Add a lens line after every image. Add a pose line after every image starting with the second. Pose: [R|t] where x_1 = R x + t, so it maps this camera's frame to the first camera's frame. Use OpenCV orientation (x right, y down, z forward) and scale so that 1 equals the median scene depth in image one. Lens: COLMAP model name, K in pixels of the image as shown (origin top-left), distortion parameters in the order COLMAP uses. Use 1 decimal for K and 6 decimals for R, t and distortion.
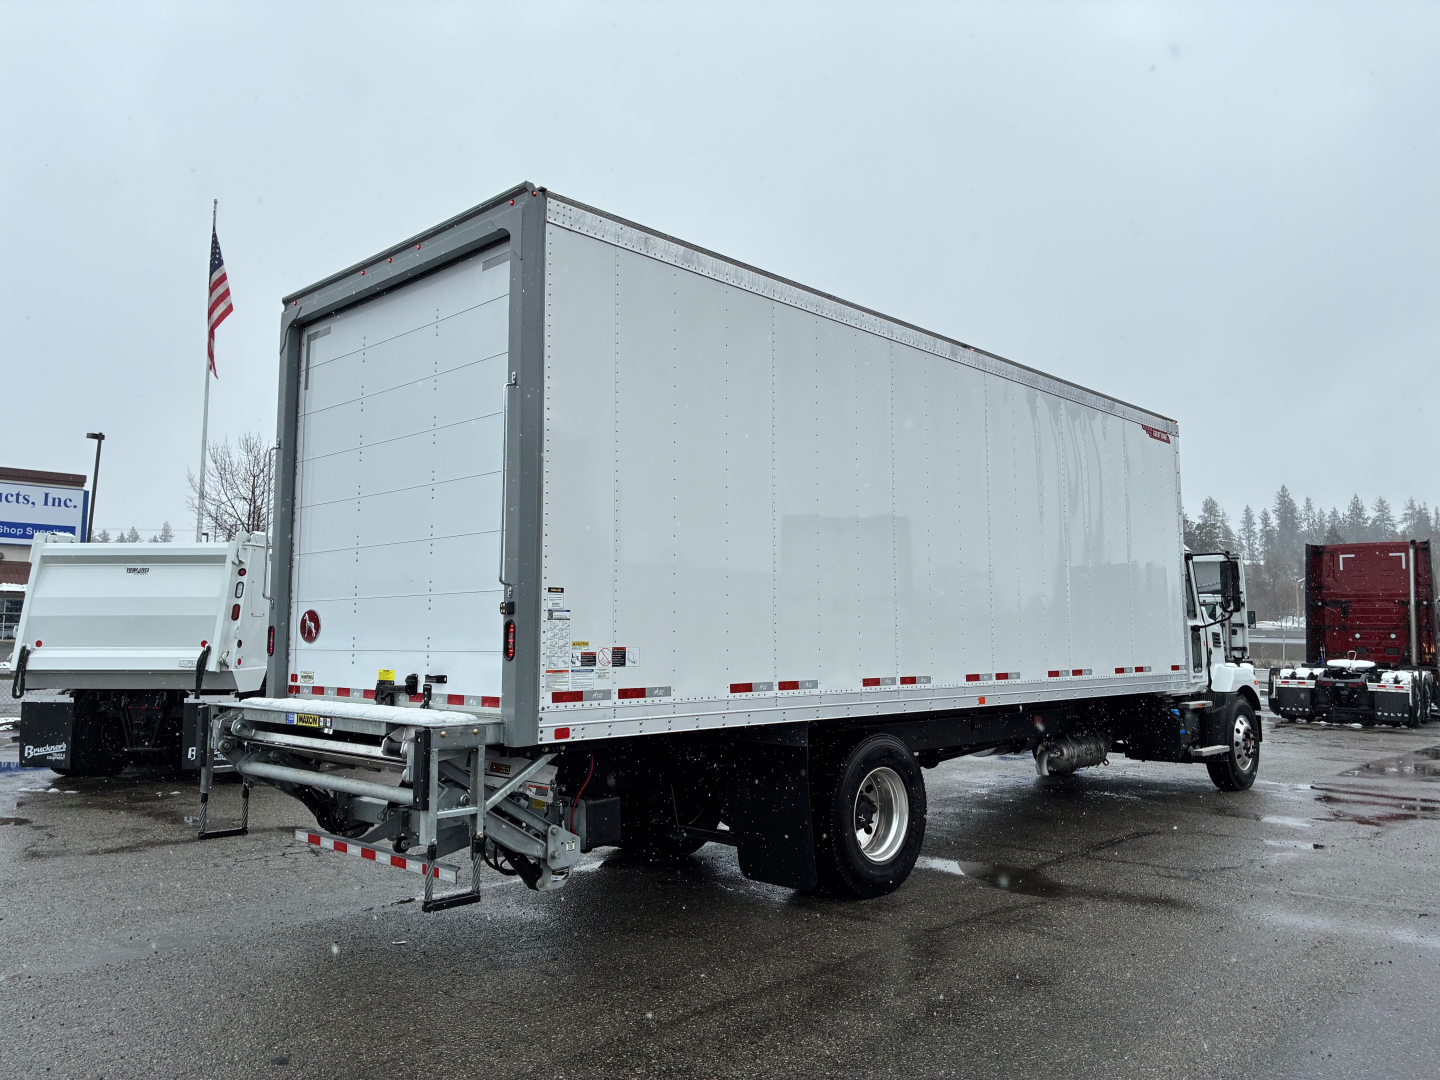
lens RADIAL K [[1087.6, 0, 718.2], [0, 1087.6, 542.3], [0, 0, 1]] dist [0.038550, -0.022610]
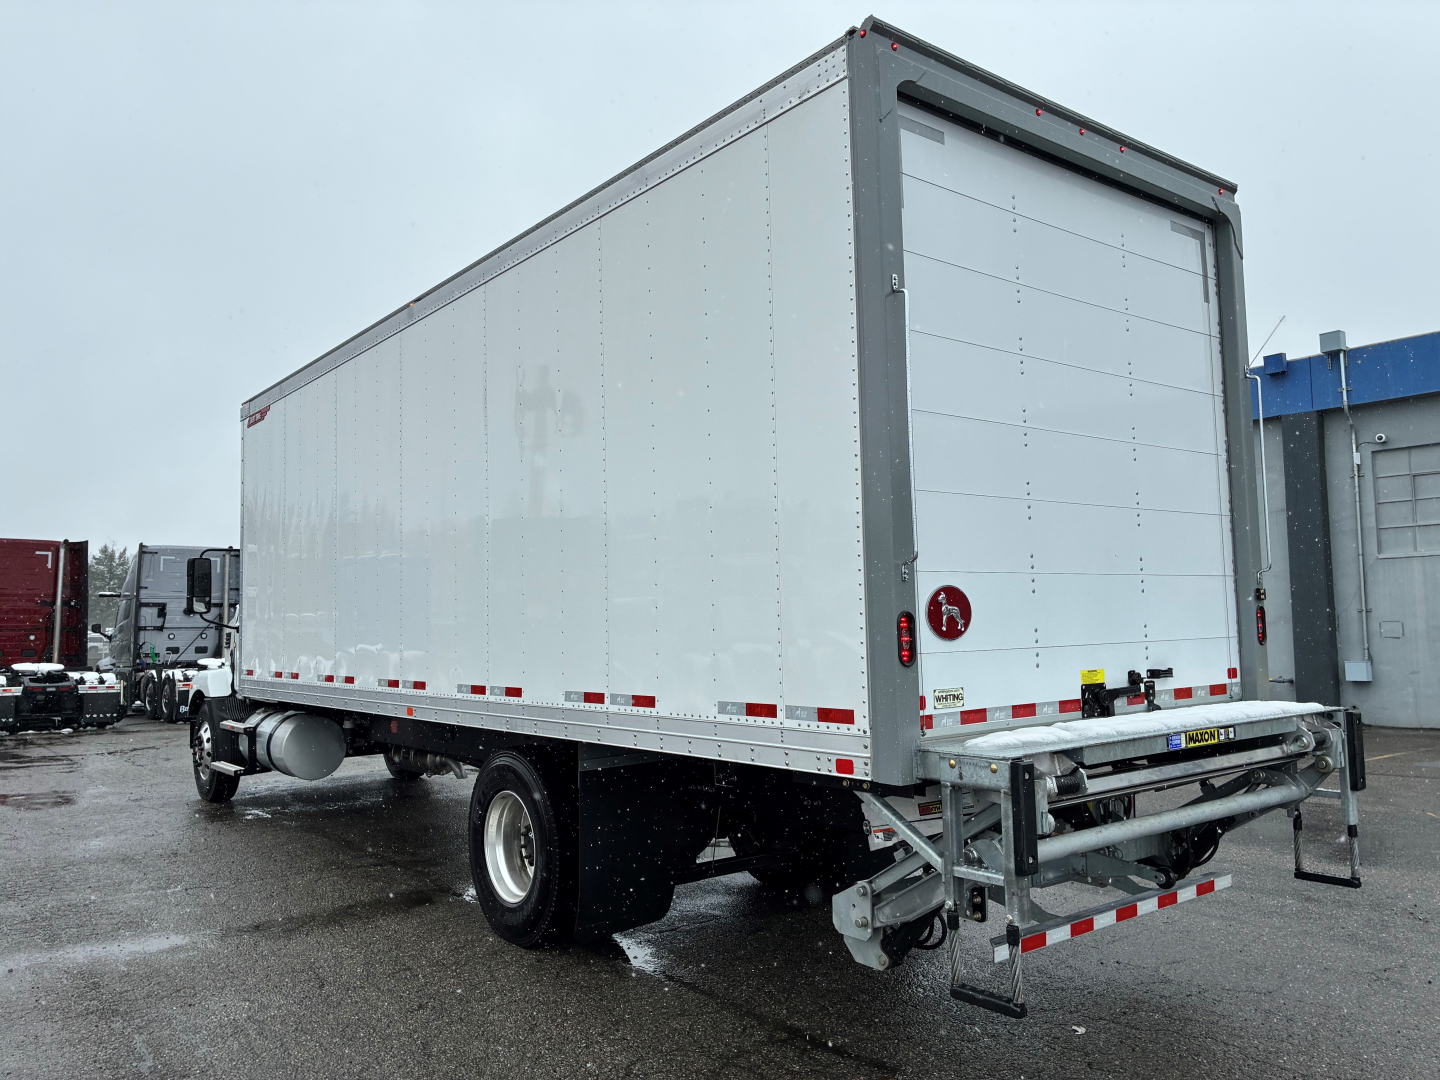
lens RADIAL K [[1087.6, 0, 718.1], [0, 1087.6, 538.7], [0, 0, 1]] dist [0.038550, -0.022610]
pose [[0.124660, 0.072730, 0.989530, -1.159540], [-0.064932, 0.995770, -0.065009, 0.097936], [-0.990073, -0.056149, 0.128855, 1.235561]]
